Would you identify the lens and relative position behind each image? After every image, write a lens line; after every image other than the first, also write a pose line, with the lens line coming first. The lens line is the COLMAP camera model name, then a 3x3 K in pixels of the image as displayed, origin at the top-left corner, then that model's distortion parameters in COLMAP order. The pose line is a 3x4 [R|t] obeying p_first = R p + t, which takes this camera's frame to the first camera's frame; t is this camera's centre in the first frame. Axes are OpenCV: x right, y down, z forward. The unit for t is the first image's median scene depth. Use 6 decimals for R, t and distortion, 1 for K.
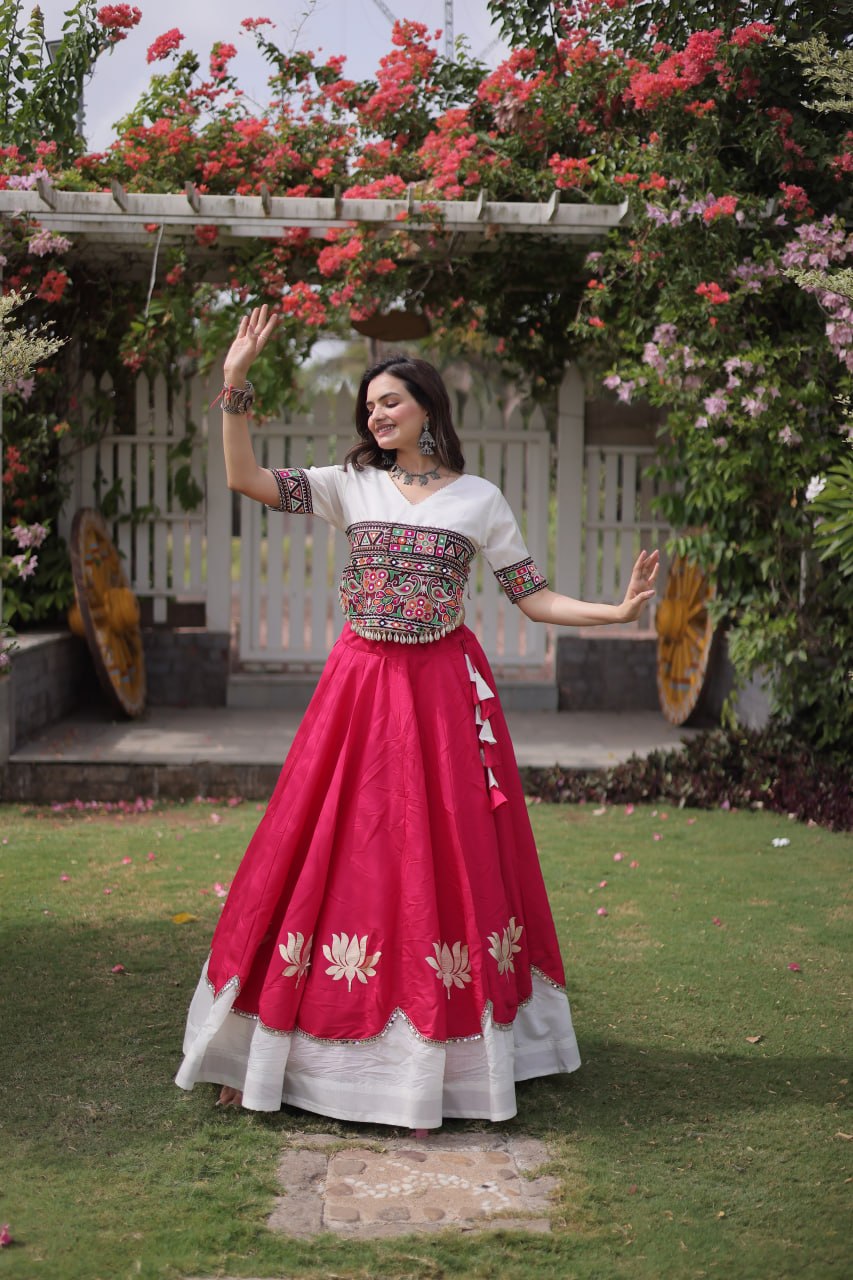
lens RADIAL K [[1821.4, 0, 448.1], [0, 1821.4, 640.6], [0, 0, 1]] dist [0.038819, -0.051762]
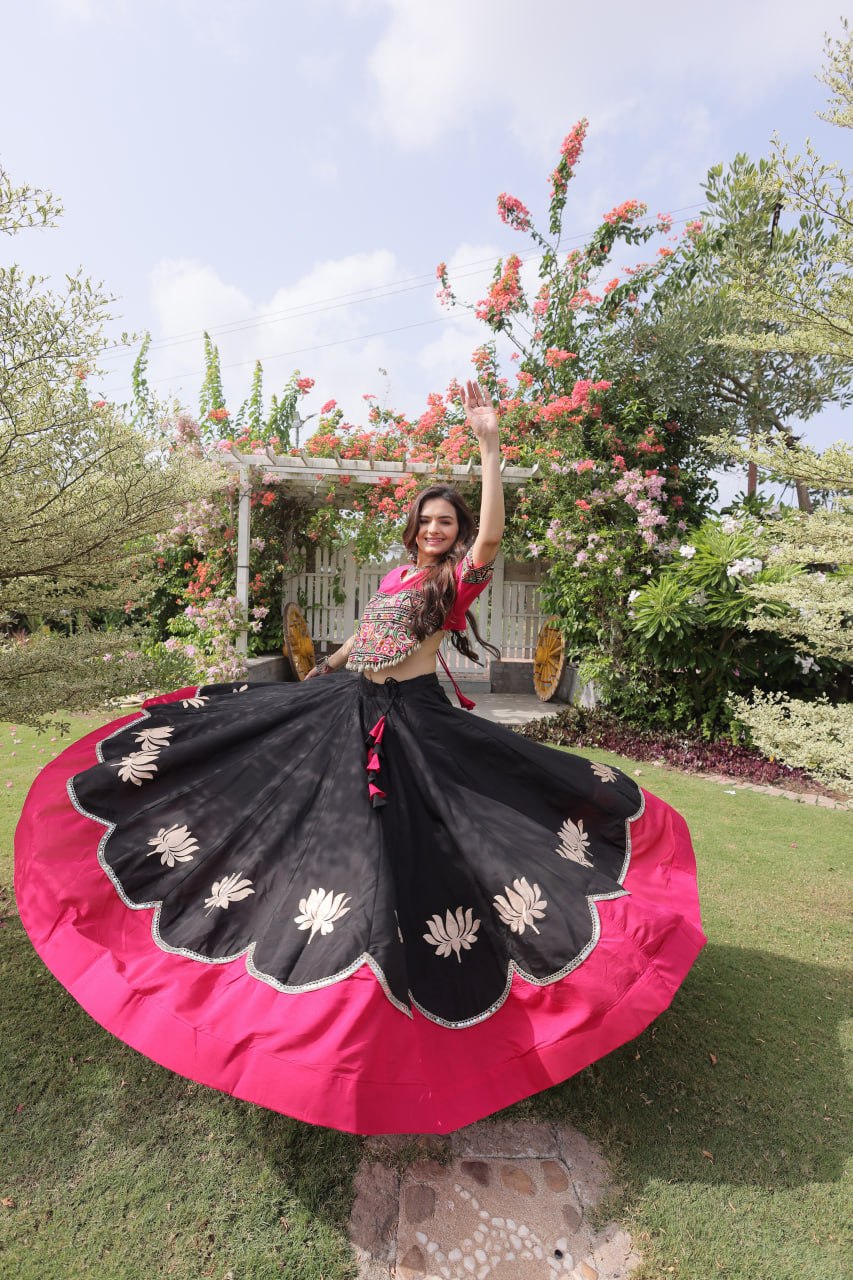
lens RADIAL K [[596.3, 0, 430.3], [0, 596.3, 644.1], [0, 0, 1]] dist [-0.001317, -0.000467]
pose [[0.999797, 0.020131, -0.001049, -0.023864], [-0.020147, 0.999625, -0.018572, -0.010813], [0.000675, 0.018589, 0.999827, 0.287803]]
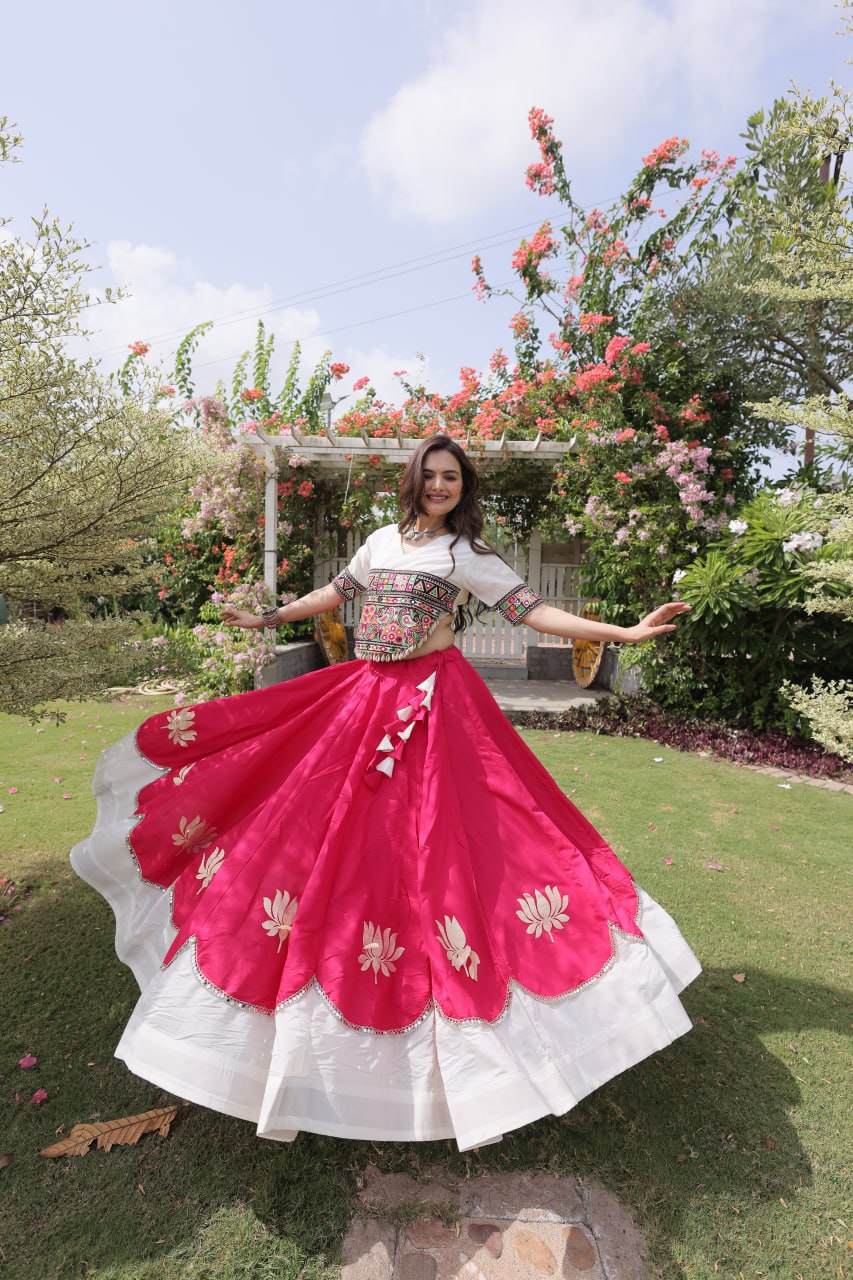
lens RADIAL K [[597.4, 0, 435.8], [0, 597.4, 643.3], [0, 0, 1]] dist [0.000981, -0.000347]
pose [[0.998138, 0.014746, -0.059195, -0.014338], [-0.014573, 0.999888, 0.003355, -0.009559], [0.059238, -0.002486, 0.998241, 0.312358]]
